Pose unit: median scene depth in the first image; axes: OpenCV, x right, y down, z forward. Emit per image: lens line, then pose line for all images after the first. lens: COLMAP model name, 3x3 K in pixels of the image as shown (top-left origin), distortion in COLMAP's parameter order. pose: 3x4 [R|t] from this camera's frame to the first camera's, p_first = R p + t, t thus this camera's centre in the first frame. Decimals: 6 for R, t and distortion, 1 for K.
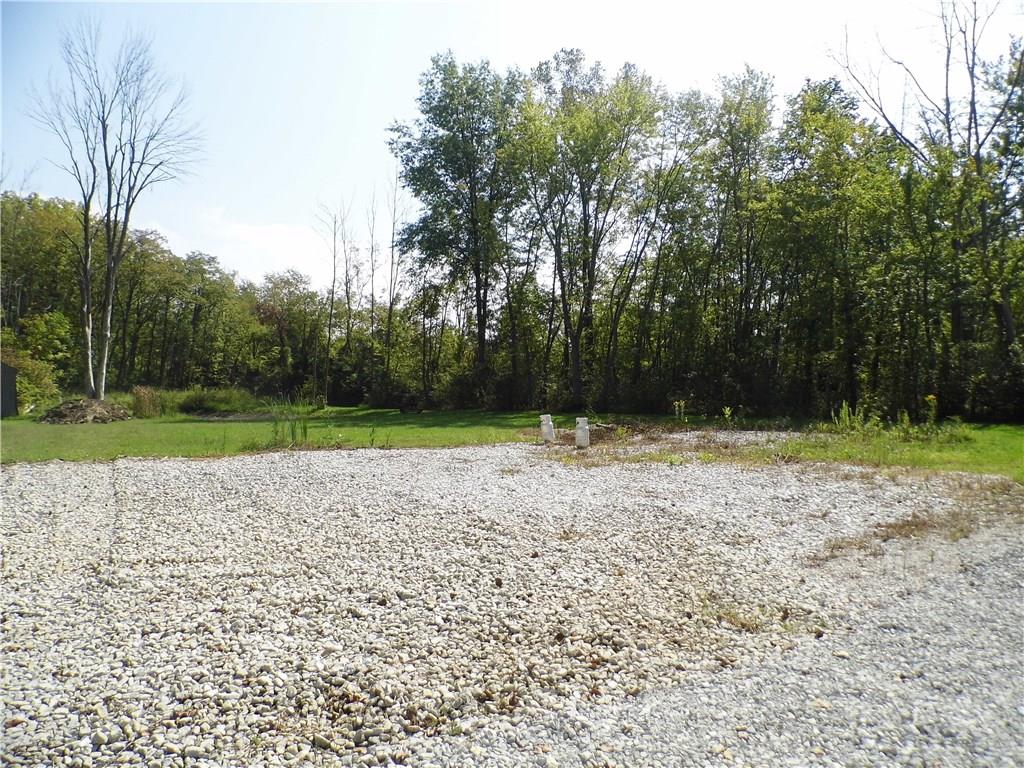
lens RADIAL K [[742.0, 0, 504.8], [0, 742.0, 386.8], [0, 0, 1]] dist [-0.016296, 0.000150]
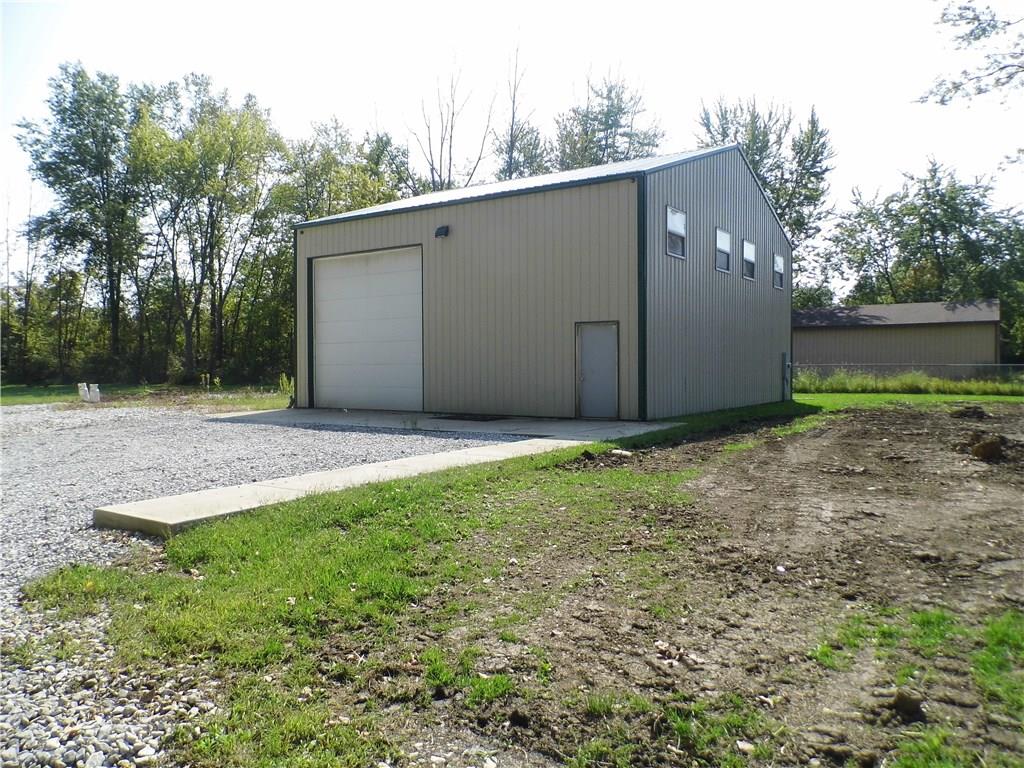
lens RADIAL K [[742.0, 0, 522.0], [0, 742.0, 390.8], [0, 0, 1]] dist [-0.016296, 0.000150]
pose [[0.927288, -0.008311, 0.374257, 0.166985], [-0.005177, 0.999373, 0.035017, -0.002858], [-0.374313, -0.034409, 0.926664, -0.382881]]
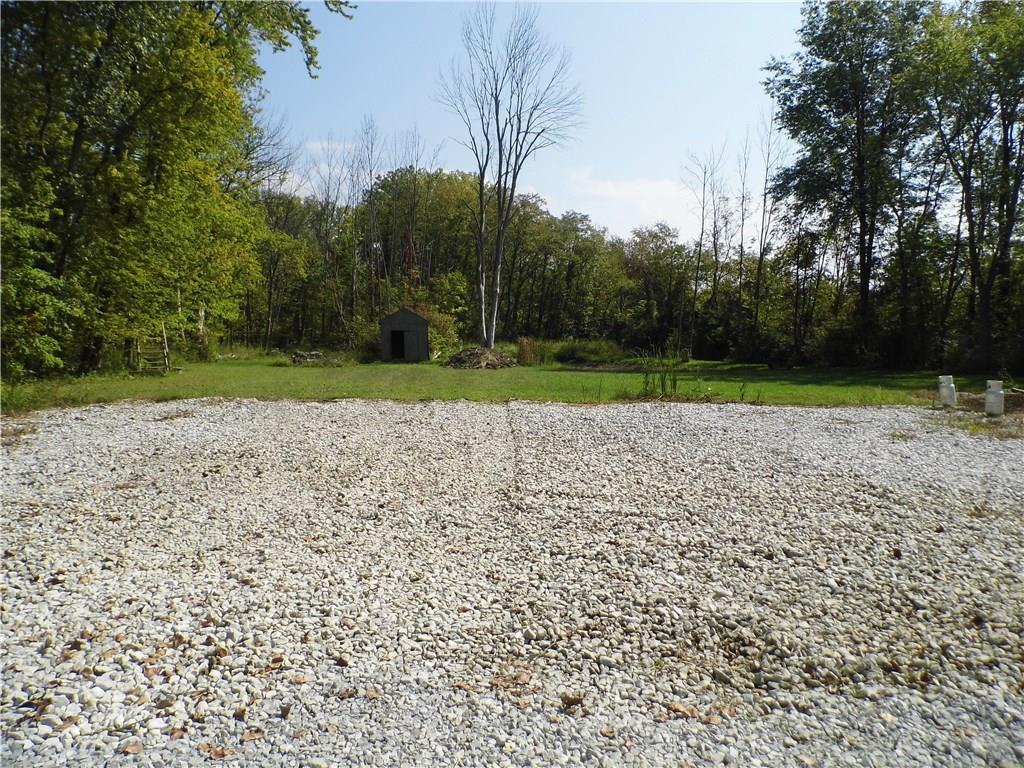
lens RADIAL K [[742.0, 0, 516.8], [0, 742.0, 382.3], [0, 0, 1]] dist [-0.016296, 0.000150]
pose [[0.894336, 0.040243, -0.445582, -0.005411], [-0.014845, 0.998067, 0.060346, 0.000066], [0.447149, -0.047355, 0.893205, -0.005629]]
